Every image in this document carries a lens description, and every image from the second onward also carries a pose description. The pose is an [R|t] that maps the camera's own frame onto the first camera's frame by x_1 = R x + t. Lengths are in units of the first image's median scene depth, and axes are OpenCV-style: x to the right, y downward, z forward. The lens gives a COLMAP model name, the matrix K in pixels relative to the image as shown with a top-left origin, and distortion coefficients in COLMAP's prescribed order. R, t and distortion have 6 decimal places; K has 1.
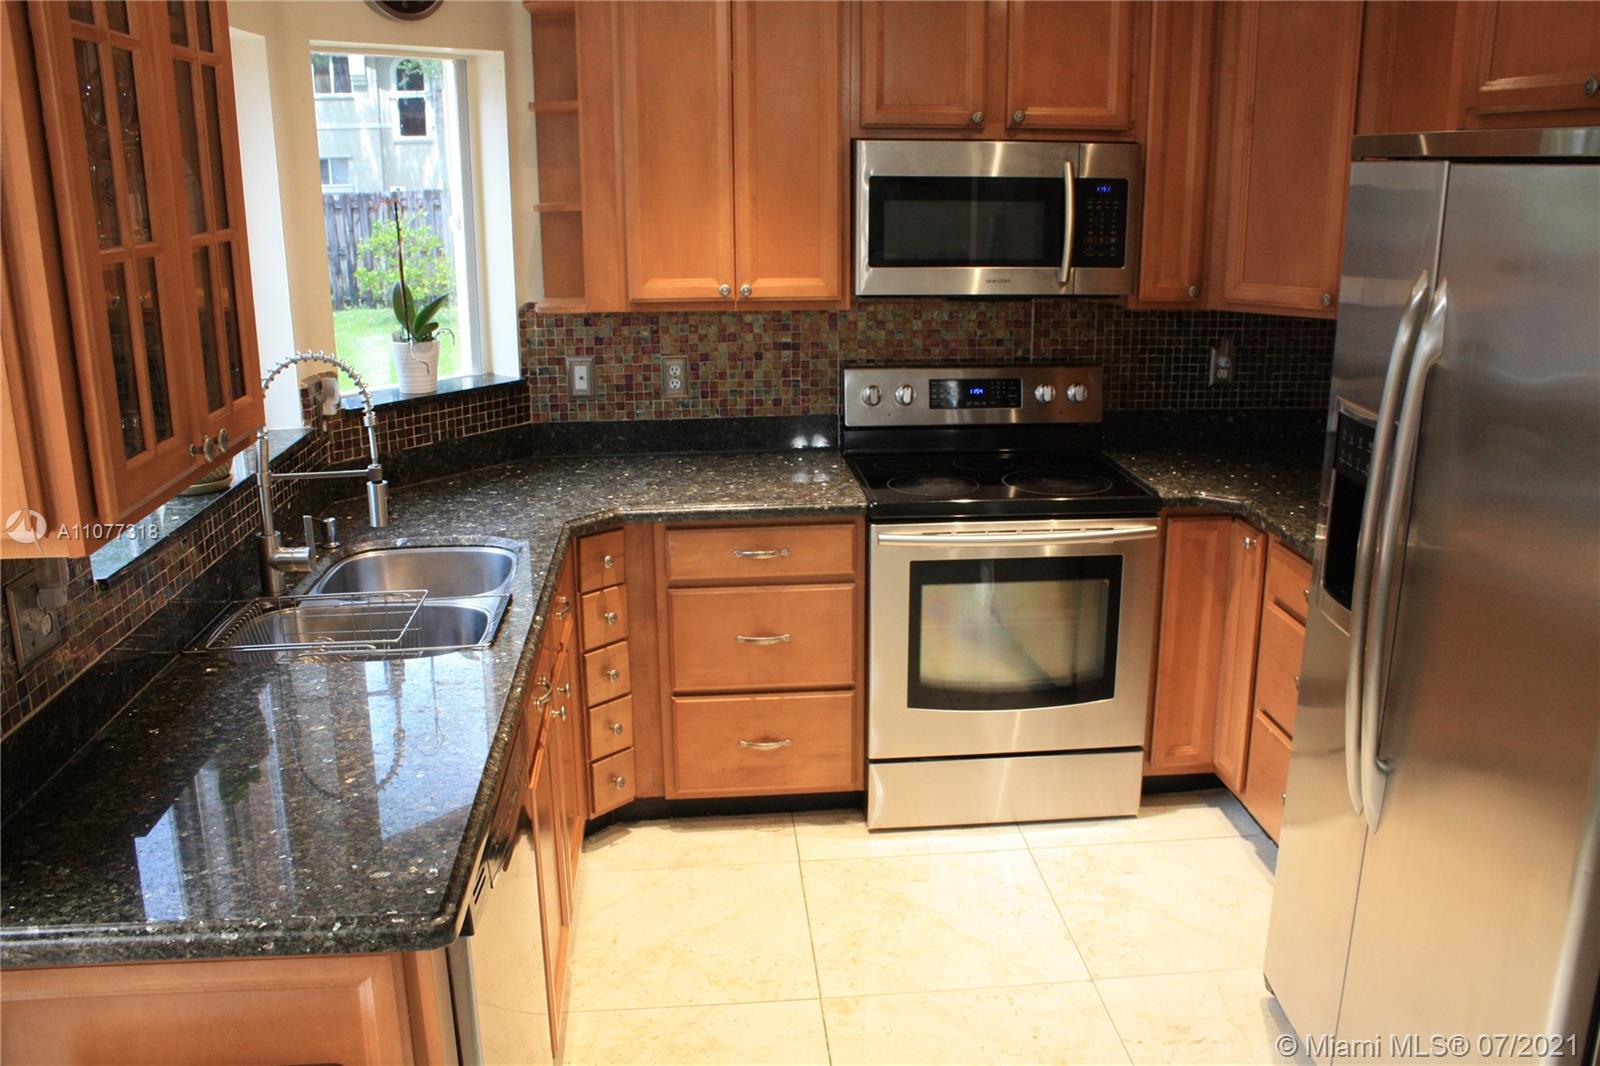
lens RADIAL K [[1345.1, 0, 821.7], [0, 1345.1, 531.0], [0, 0, 1]] dist [-0.164087, 0.149104]
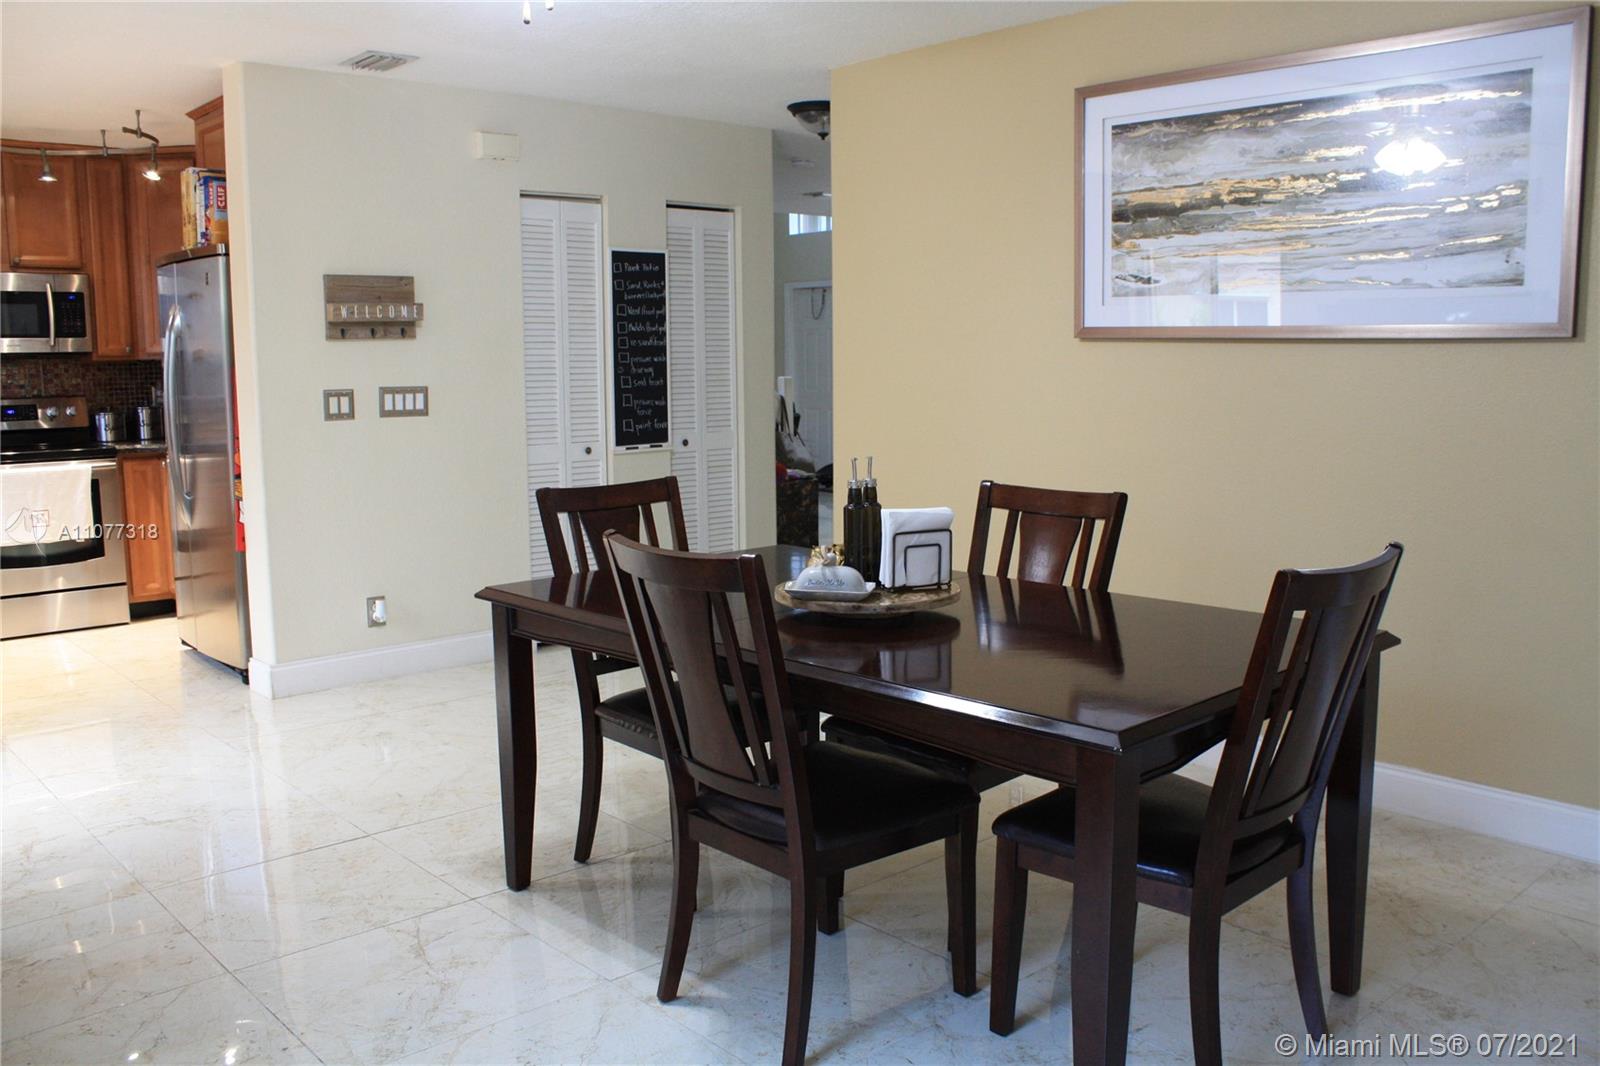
lens RADIAL K [[1345.1, 0, 821.7], [0, 1345.1, 531.0], [0, 0, 1]] dist [-0.164087, 0.149104]
pose [[0.799425, -0.084508, 0.594792, -0.060596], [0.168727, 0.981791, -0.087283, 0.422765], [-0.576585, 0.170134, 0.799127, -1.074920]]
